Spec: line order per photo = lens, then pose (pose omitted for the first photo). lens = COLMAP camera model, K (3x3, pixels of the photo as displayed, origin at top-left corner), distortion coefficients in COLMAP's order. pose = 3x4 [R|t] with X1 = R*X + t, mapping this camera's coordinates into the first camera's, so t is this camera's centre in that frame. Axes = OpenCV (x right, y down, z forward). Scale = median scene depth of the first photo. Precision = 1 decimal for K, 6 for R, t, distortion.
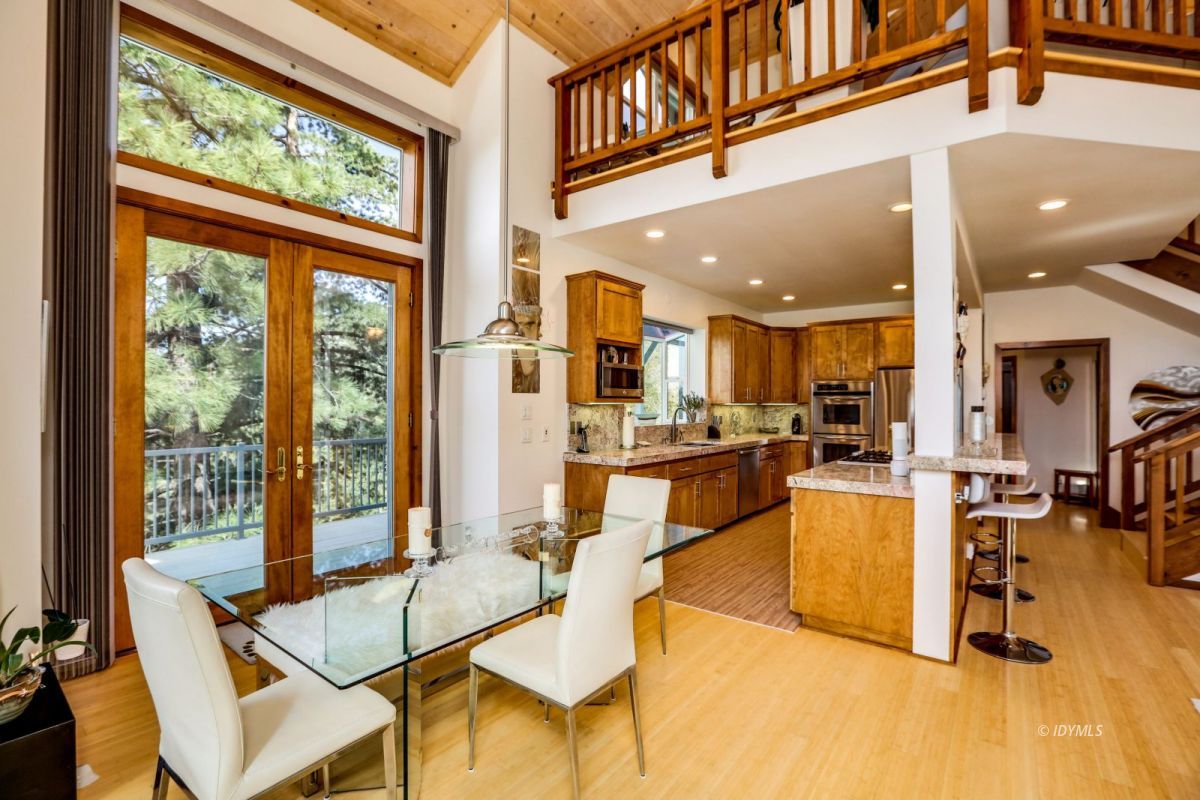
lens RADIAL K [[543.3, 0, 594.1], [0, 543.3, 401.7], [0, 0, 1]] dist [-0.044373, 0.016611]
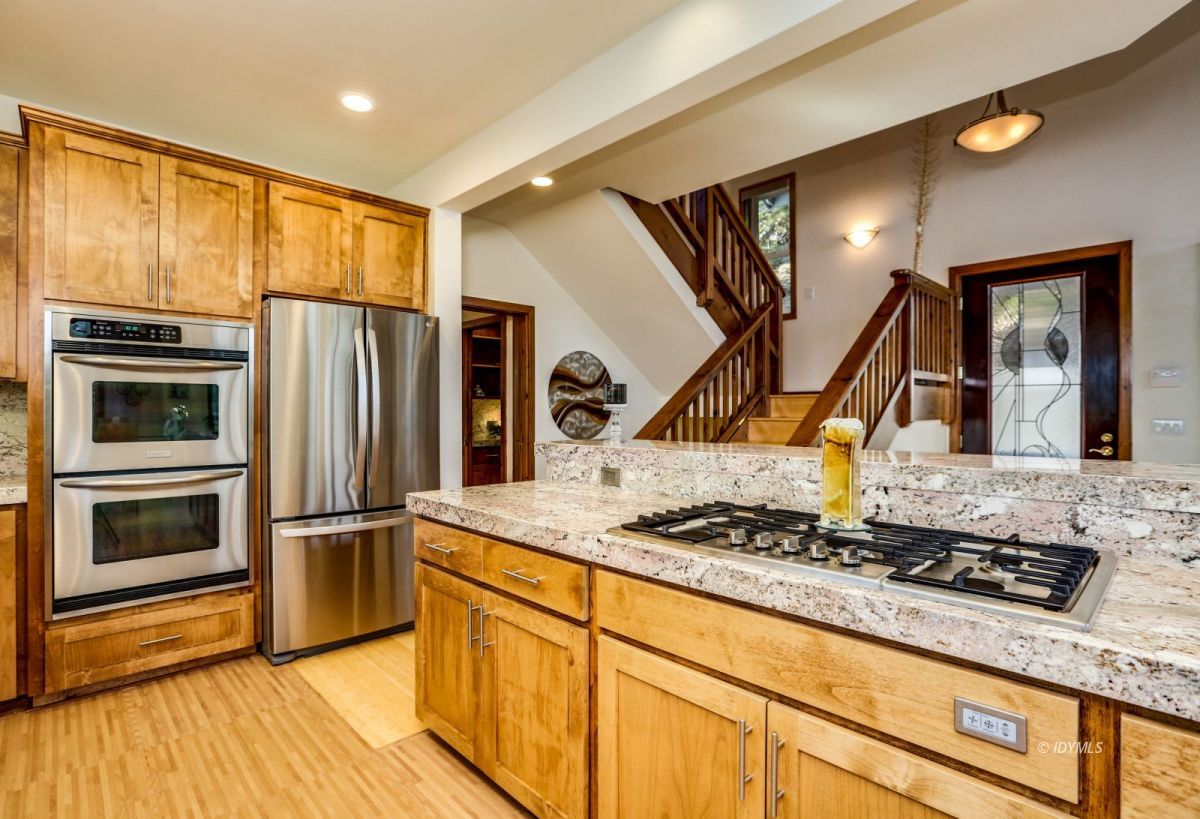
lens RADIAL K [[580.6, 0, 580.6], [0, 580.6, 410.2], [0, 0, 1]] dist [-0.039038, 0.018201]
pose [[0.161349, -0.000661, 0.986897, 0.213747], [-0.000212, 1.000000, 0.000704, 0.032834], [-0.986897, -0.000323, 0.161349, 1.016572]]
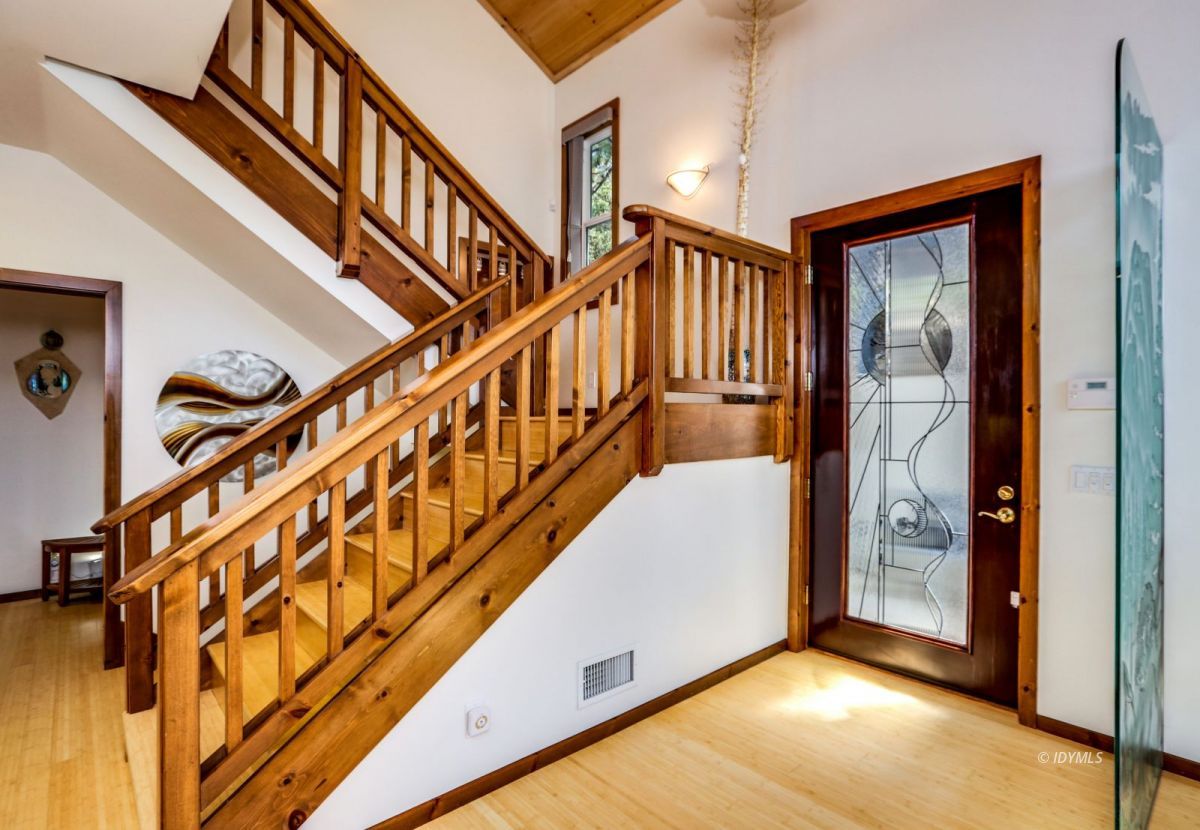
lens RADIAL K [[603.4, 0, 600.0], [0, 603.4, 415.0], [0, 0, 1]] dist [-0.010501, 0.000489]
pose [[0.186308, 0.000391, 0.982491, 0.643596], [-0.002490, 0.999997, 0.000074, 0.002661], [-0.982488, -0.002460, 0.186308, 0.577870]]
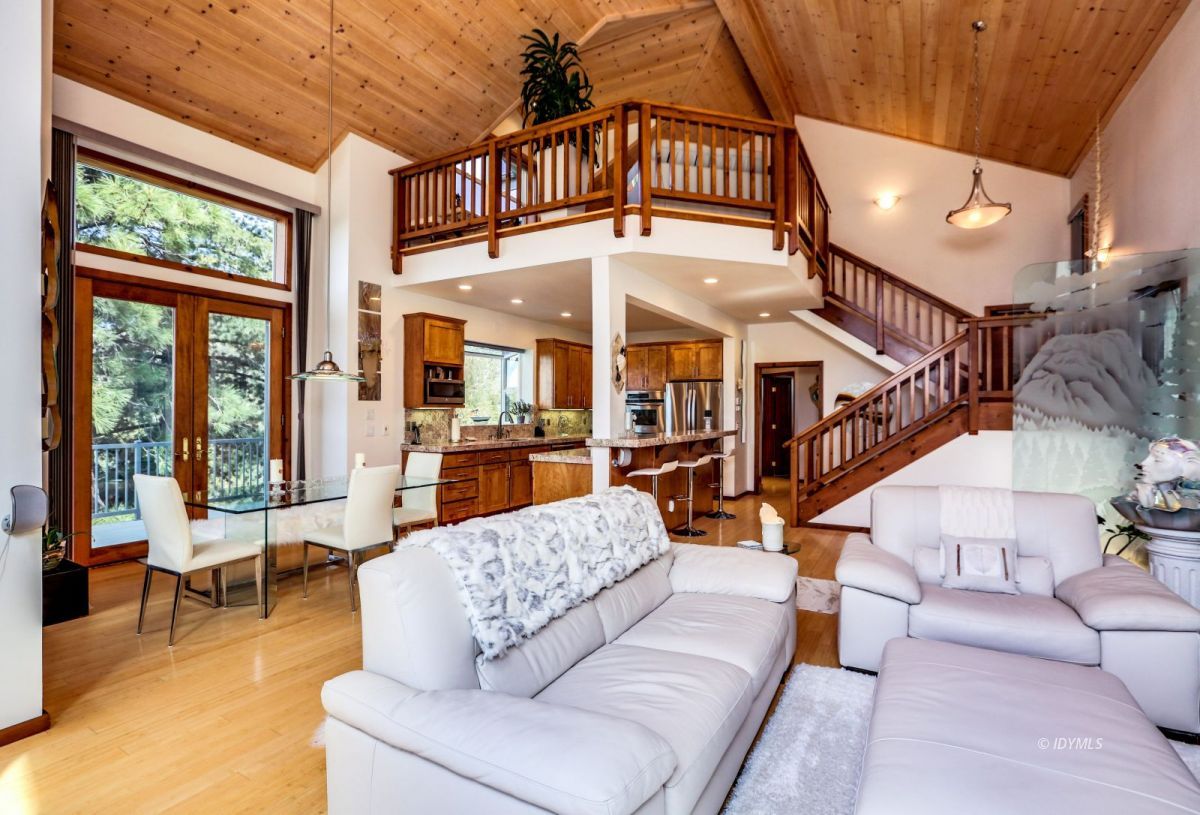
lens RADIAL K [[580.6, 0, 580.6], [0, 580.6, 408.2], [0, 0, 1]] dist [-0.039038, 0.018201]
pose [[0.992327, 0.000164, 0.123638, 0.214671], [-0.000002, 0.999999, -0.001310, 0.004977], [-0.123638, 0.001299, 0.992327, -0.504733]]
